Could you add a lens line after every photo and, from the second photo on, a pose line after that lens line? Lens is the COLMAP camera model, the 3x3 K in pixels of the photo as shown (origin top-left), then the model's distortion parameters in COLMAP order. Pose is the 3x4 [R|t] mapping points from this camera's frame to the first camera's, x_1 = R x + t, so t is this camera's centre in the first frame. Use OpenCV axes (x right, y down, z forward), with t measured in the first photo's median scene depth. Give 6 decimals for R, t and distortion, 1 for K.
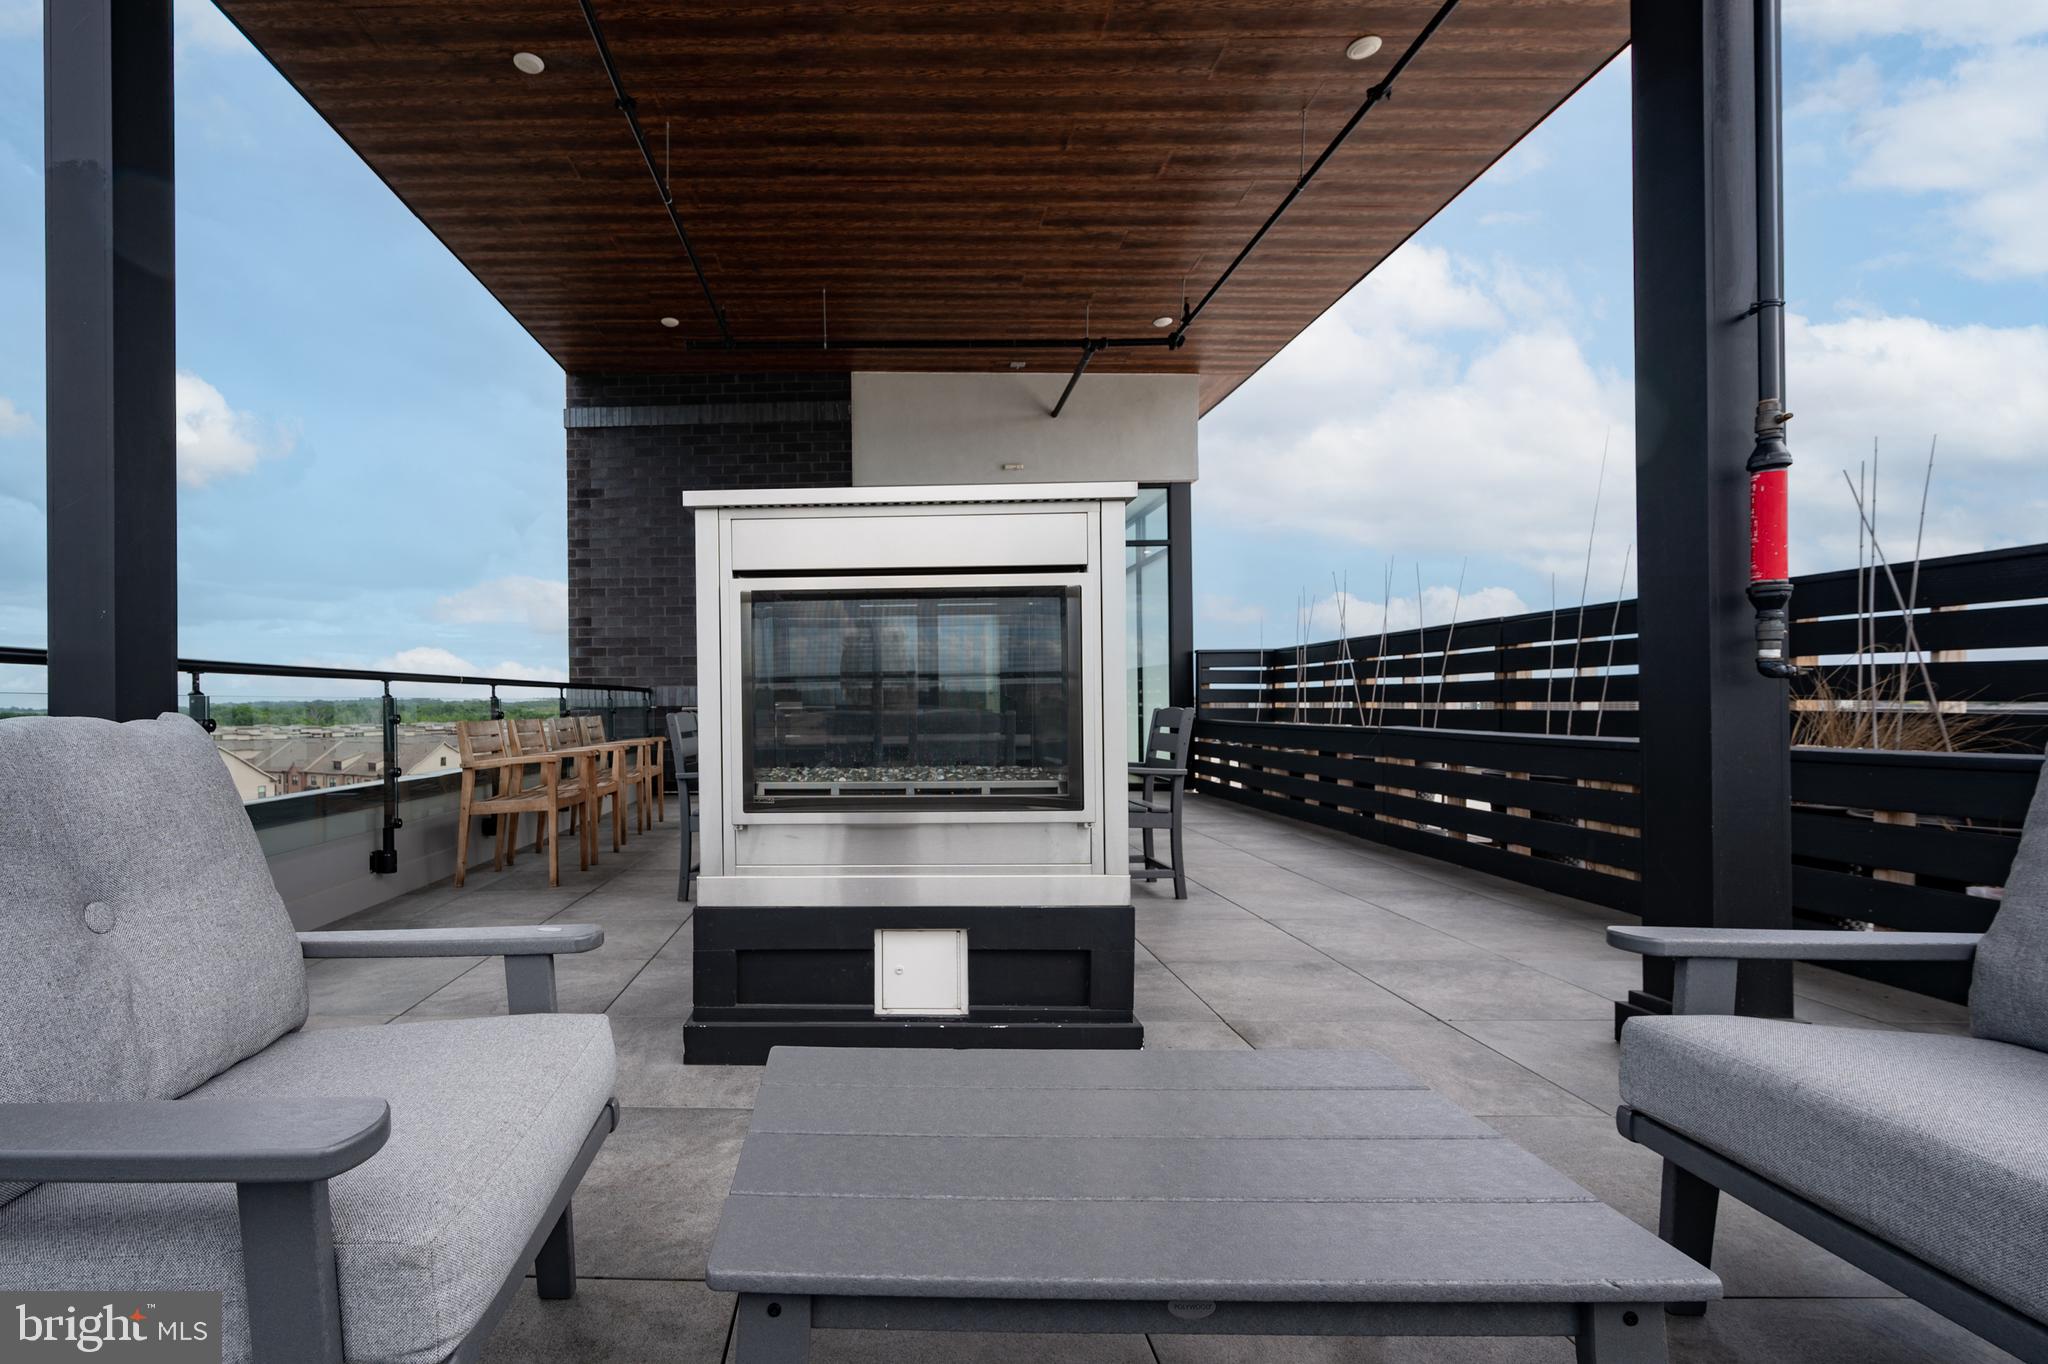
lens RADIAL K [[893.8, 0, 946.3], [0, 893.8, 720.4], [0, 0, 1]] dist [0.000047, -0.000018]
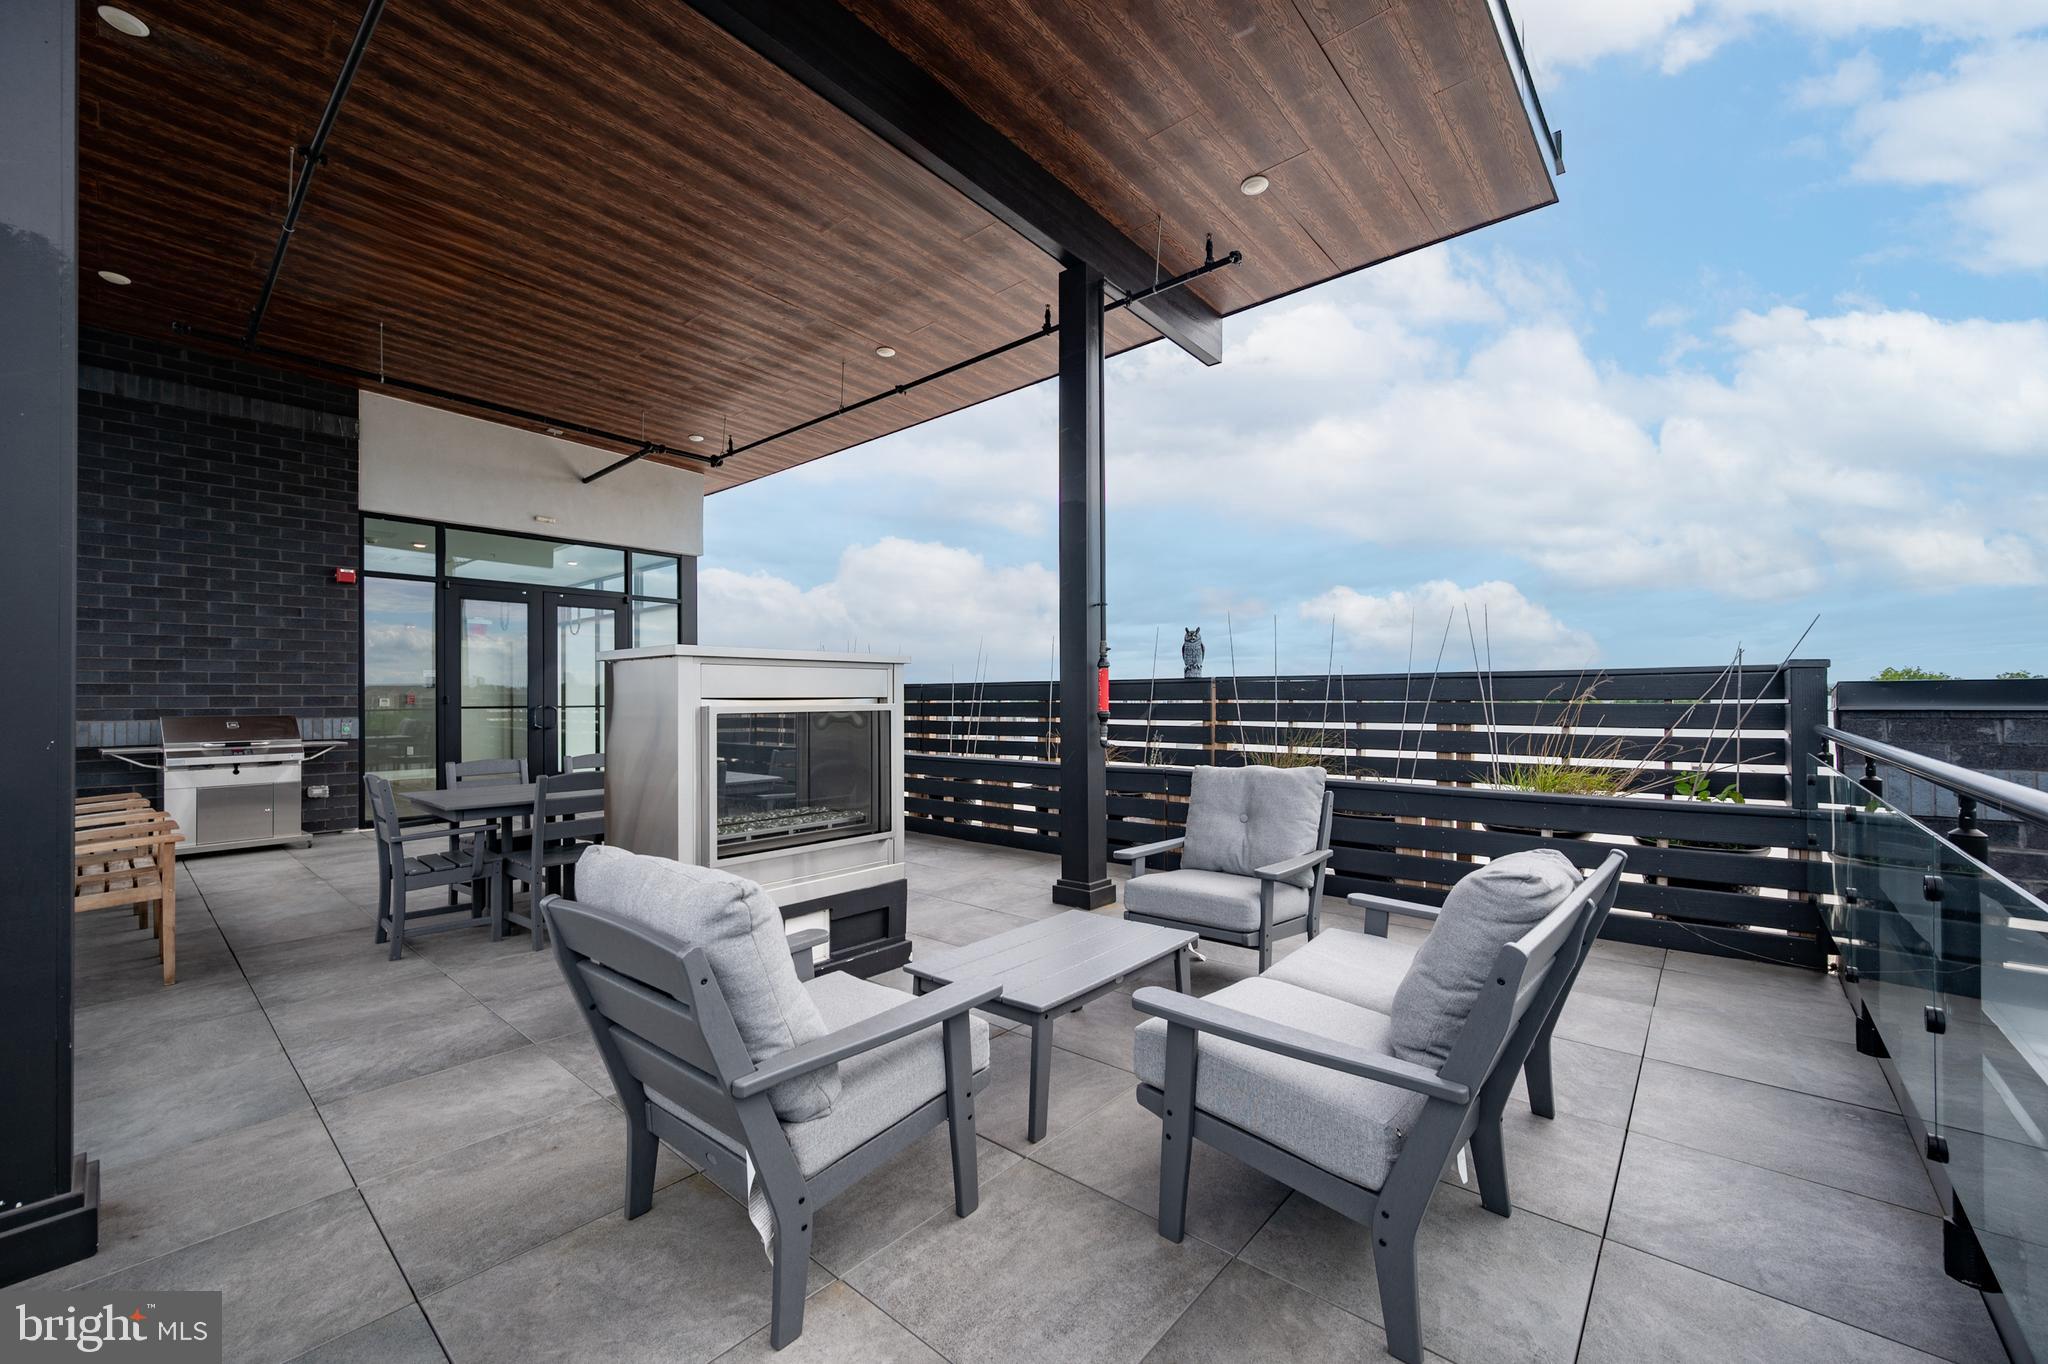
lens RADIAL K [[816.5, 0, 1022.1], [0, 816.5, 689.4], [0, 0, 1]] dist [-0.001554, 0.000416]
pose [[0.624695, 0.012409, 0.780770, -0.473136], [-0.000843, 0.999884, -0.015217, -0.079290], [-0.780869, 0.008848, 0.624633, -0.130229]]
